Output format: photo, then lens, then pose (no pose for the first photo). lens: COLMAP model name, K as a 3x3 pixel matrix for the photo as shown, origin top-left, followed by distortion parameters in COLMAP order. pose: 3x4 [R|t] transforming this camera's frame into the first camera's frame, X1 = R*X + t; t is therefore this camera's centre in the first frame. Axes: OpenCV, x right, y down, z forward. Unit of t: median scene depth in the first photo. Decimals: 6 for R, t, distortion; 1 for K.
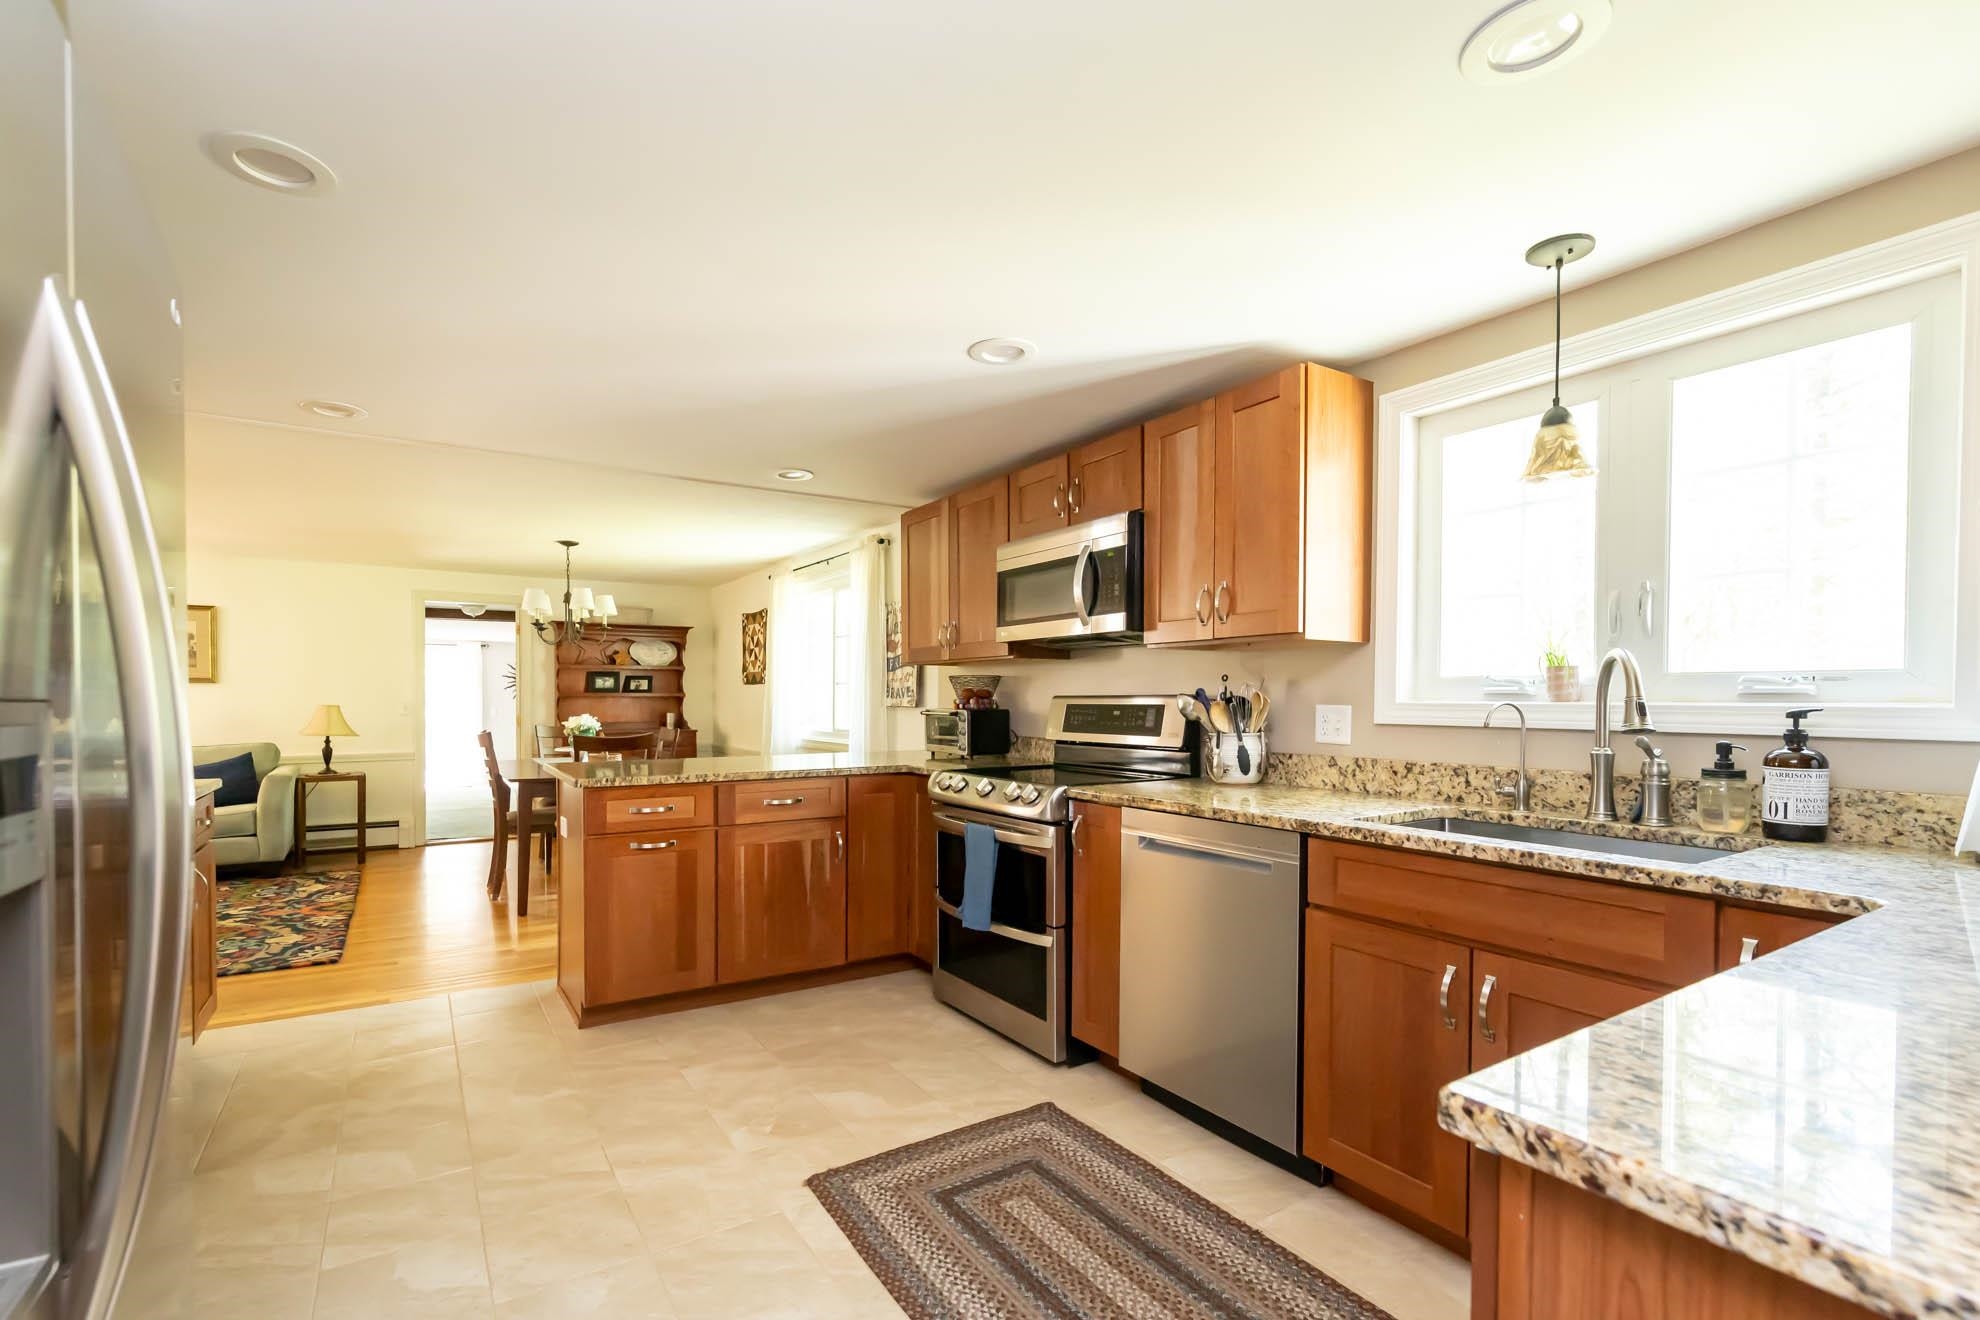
lens RADIAL K [[879.5, 0, 962.2], [0, 879.5, 715.4], [0, 0, 1]] dist [-0.000531, -0.000041]
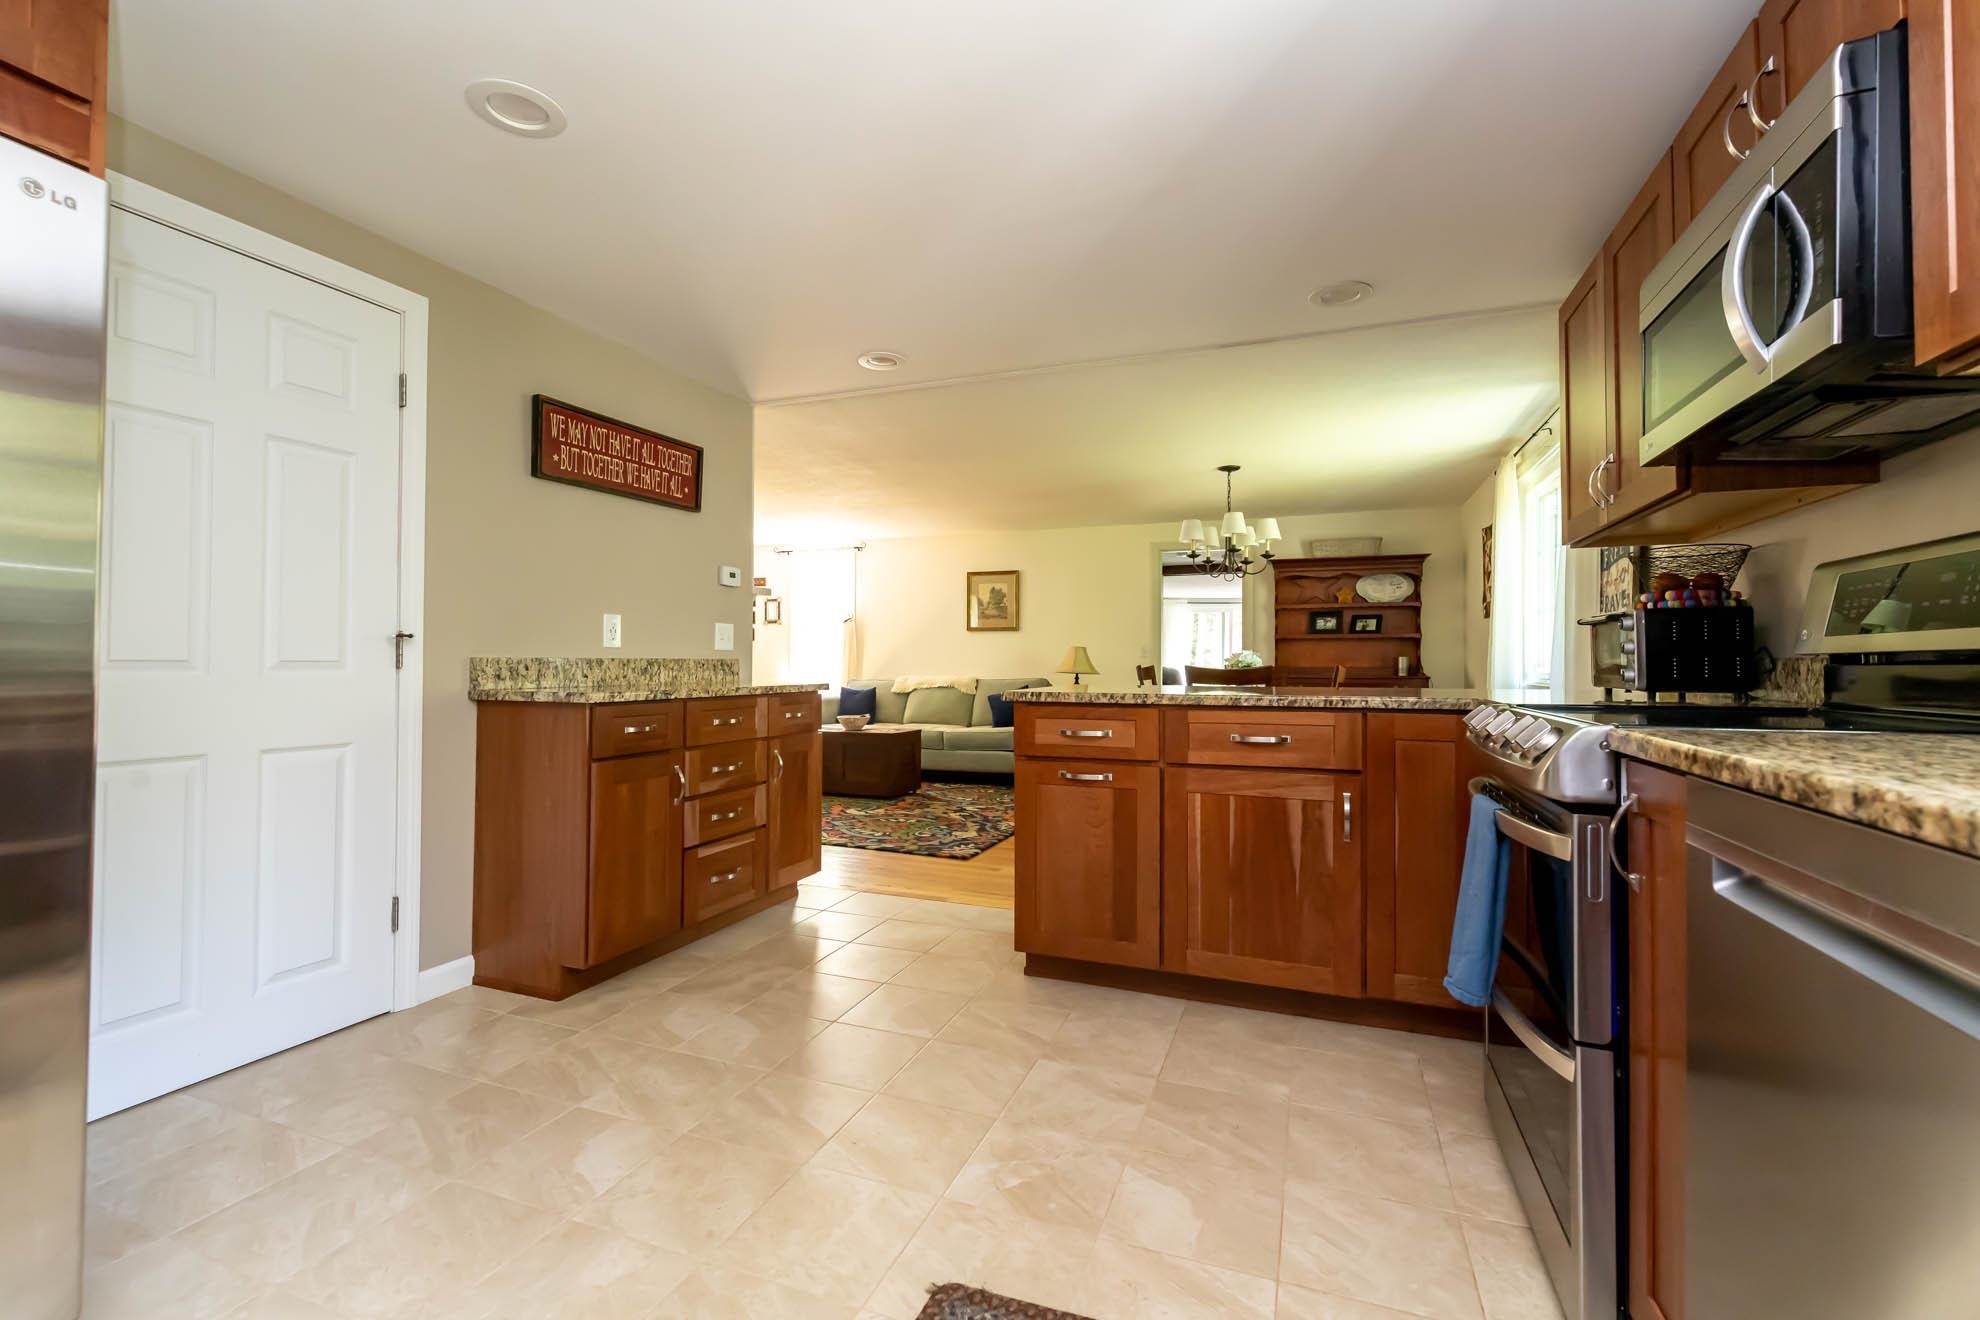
lens RADIAL K [[864.6, 0, 984.0], [0, 864.6, 652.6], [0, 0, 1]] dist [0.001988, 0.000118]
pose [[0.594205, -0.010385, -0.804247, 0.210148], [-0.017626, 0.999508, -0.025930, 0.045610], [0.804121, 0.029583, 0.593729, 0.369301]]
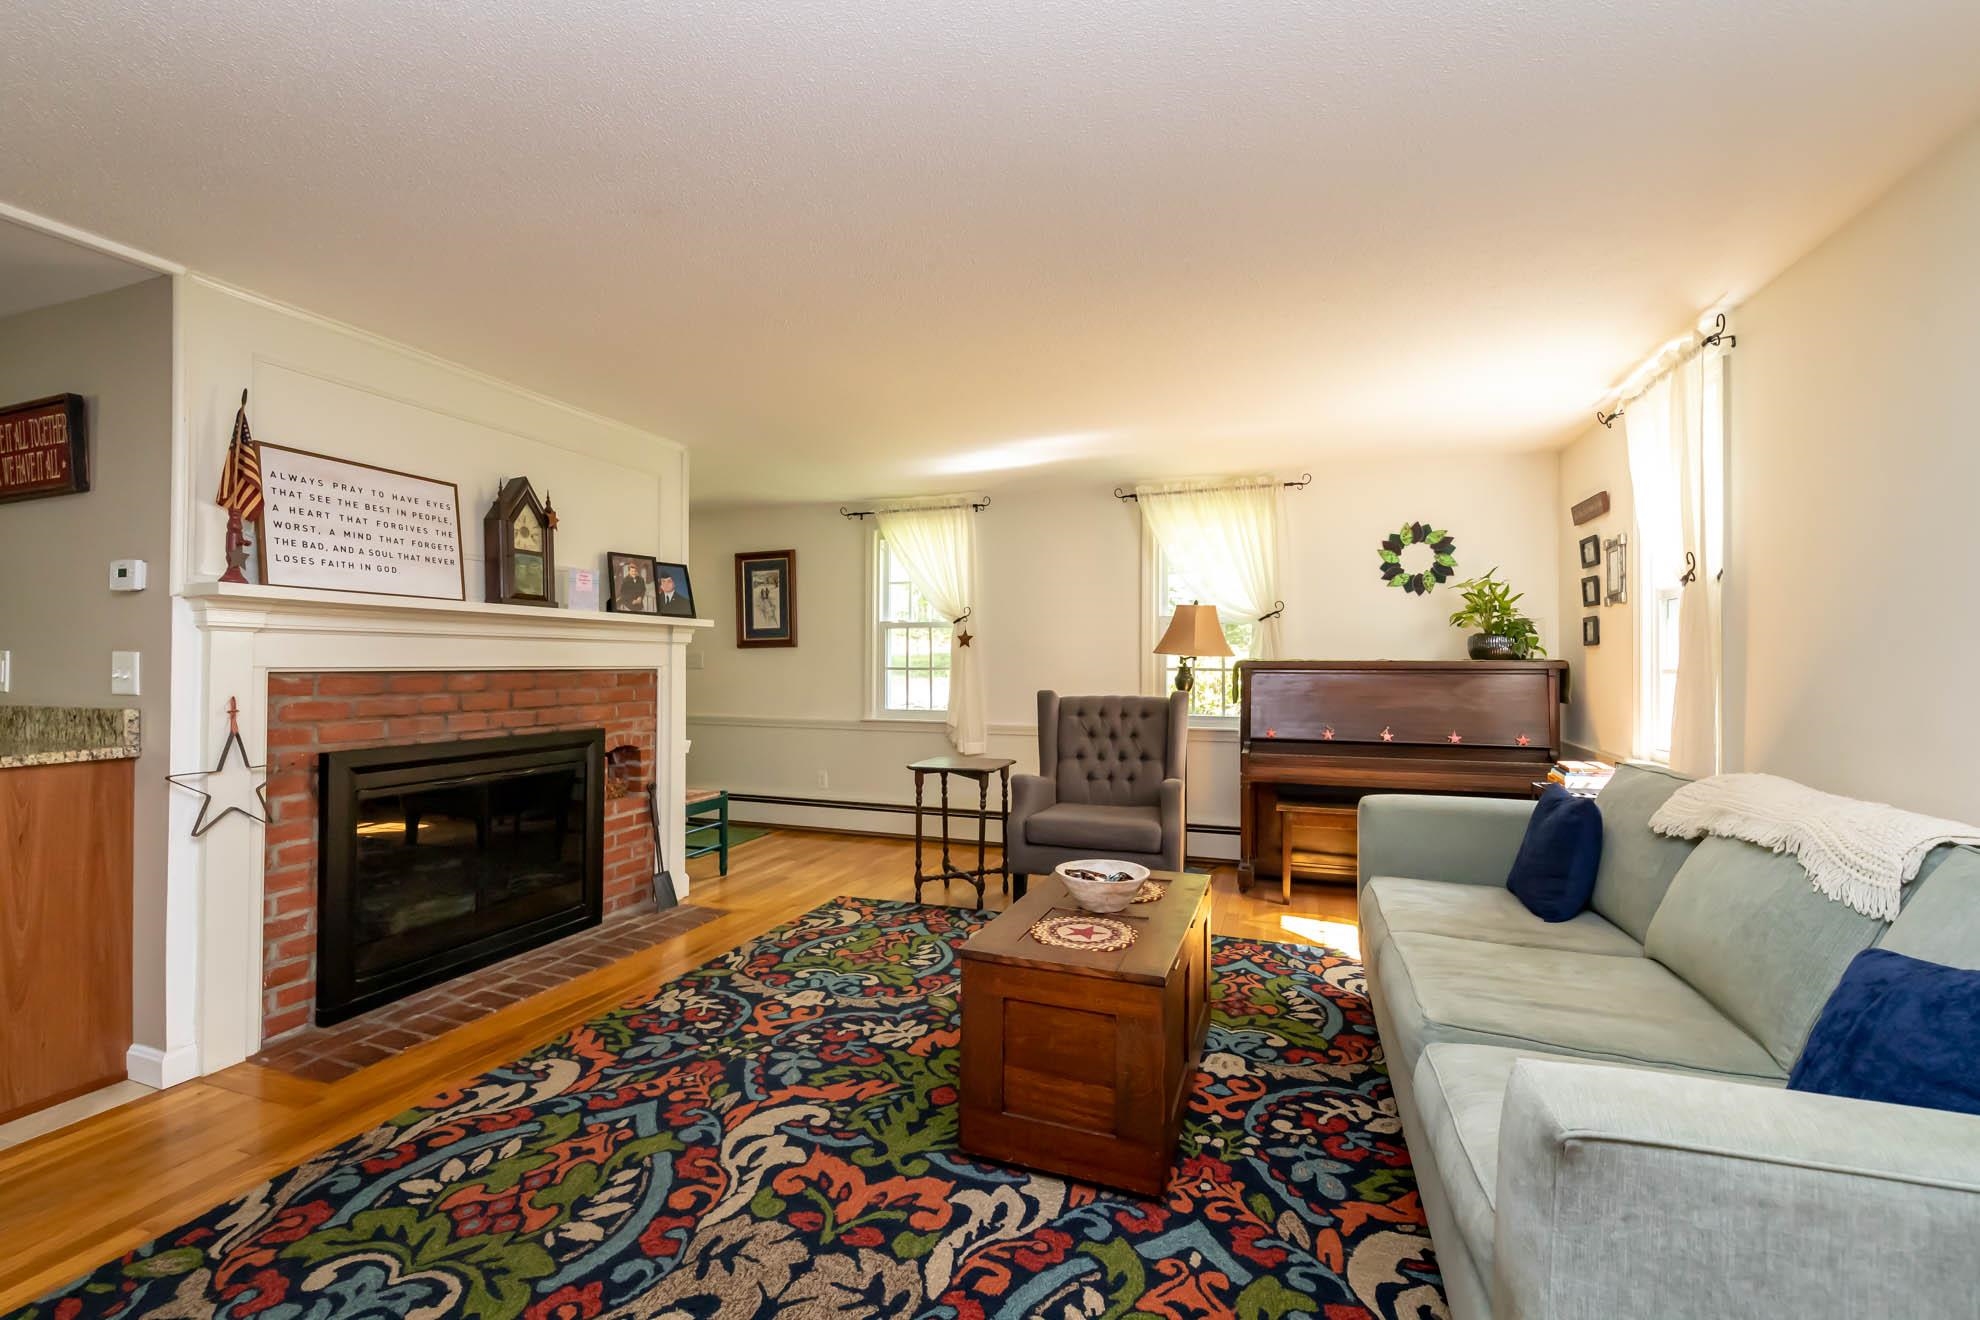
lens RADIAL K [[844.8, 0, 985.9], [0, 844.8, 656.2], [0, 0, 1]] dist [0.001592, -0.000320]
pose [[-0.791698, -0.007601, -0.610865, -0.910407], [-0.014231, 0.999881, 0.006002, -0.018883], [0.610746, 0.013445, -0.791712, 1.609044]]
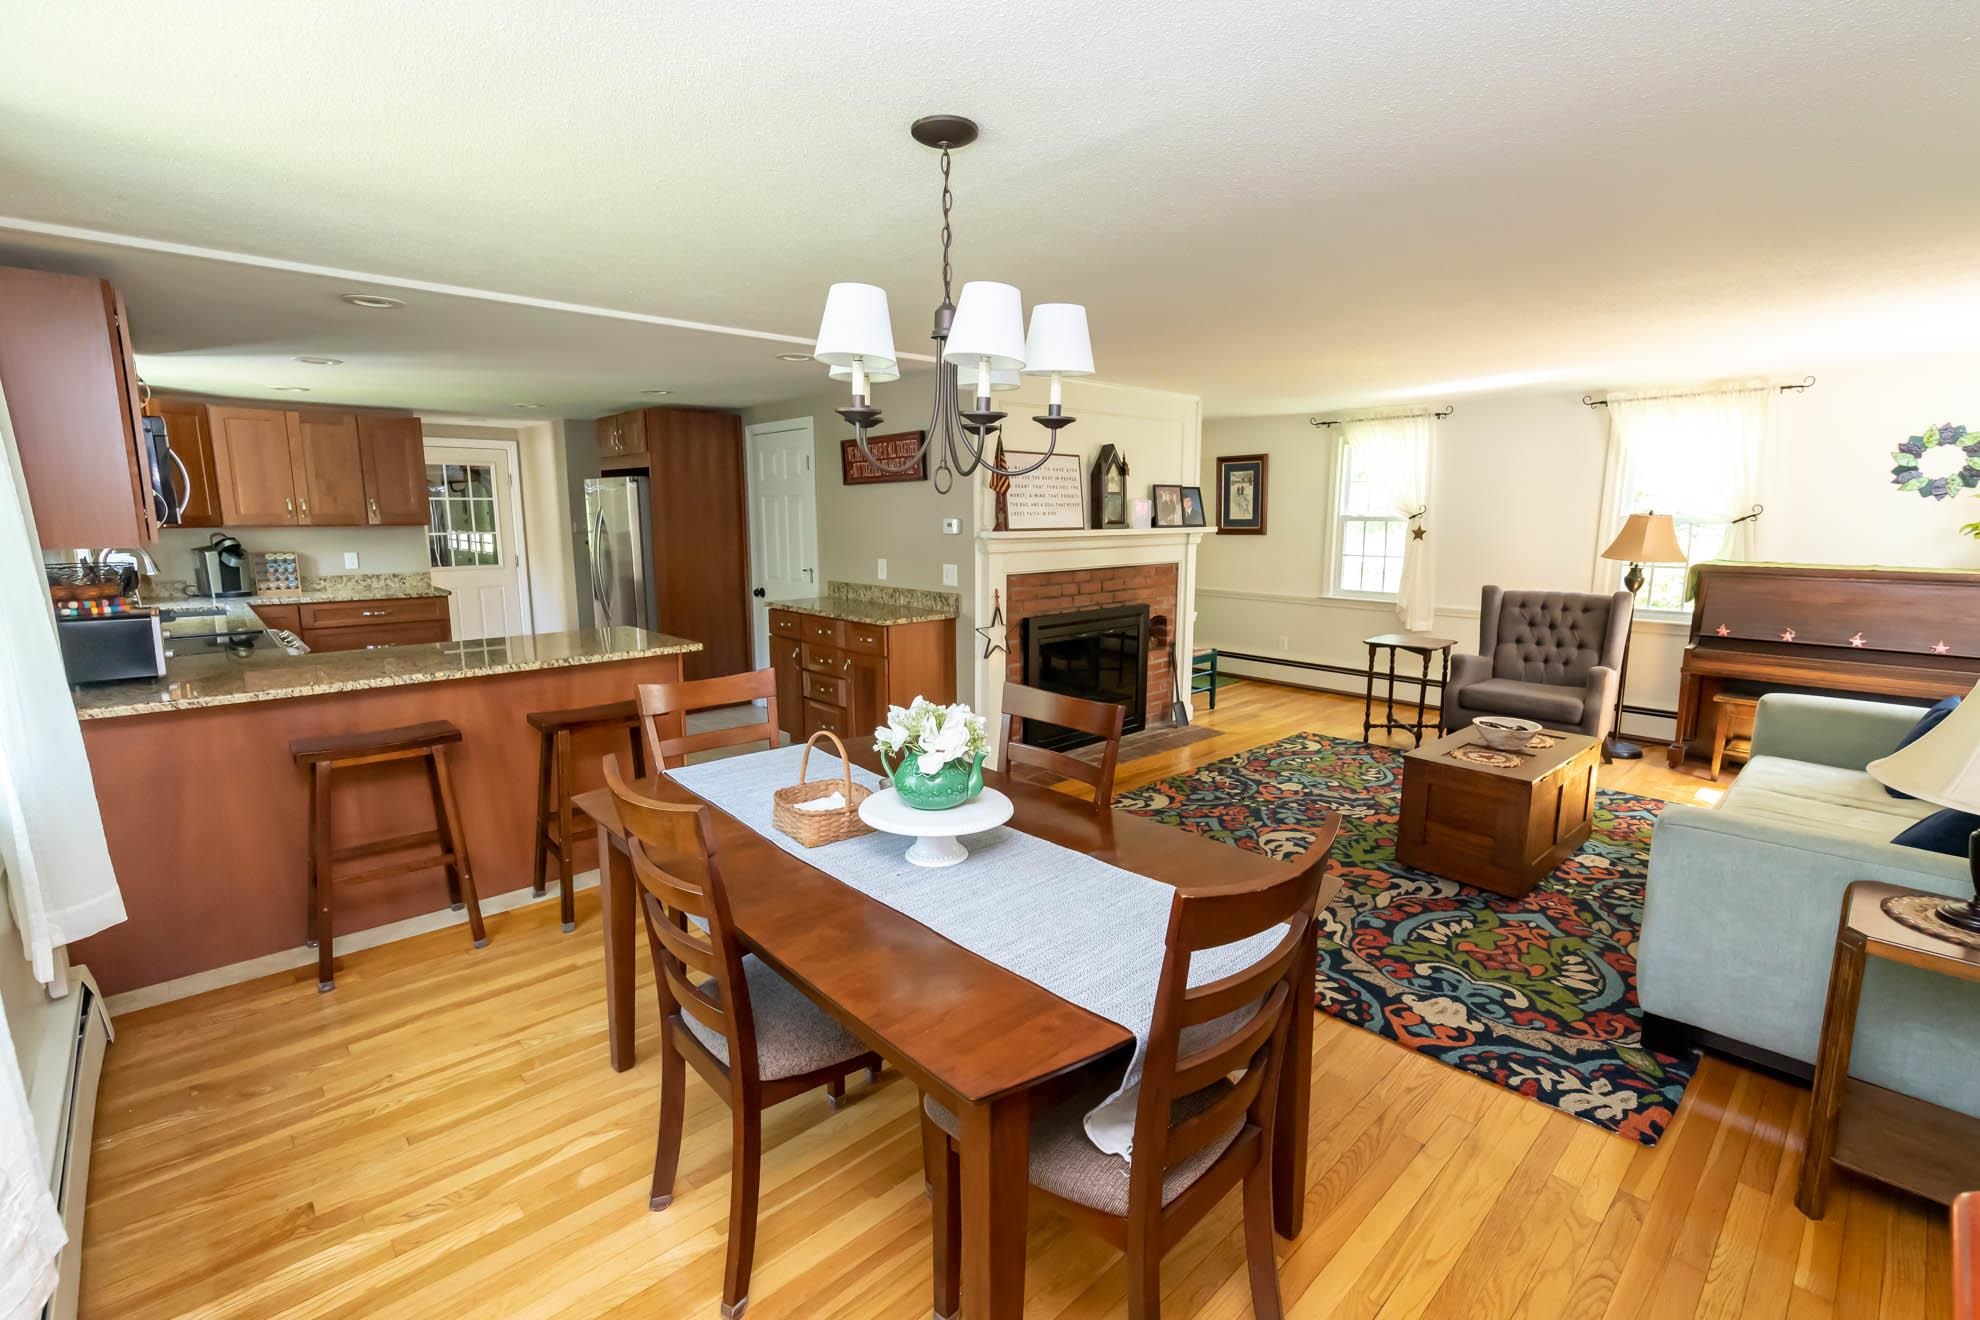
lens RADIAL K [[872.9, 0, 993.7], [0, 872.9, 648.6], [0, 0, 1]] dist [0.002189, -0.000134]
pose [[-0.982531, 0.029796, -0.183697, -0.614459], [-0.003065, 0.984375, 0.176060, -0.113168], [0.186073, 0.173547, -0.967088, 1.996509]]
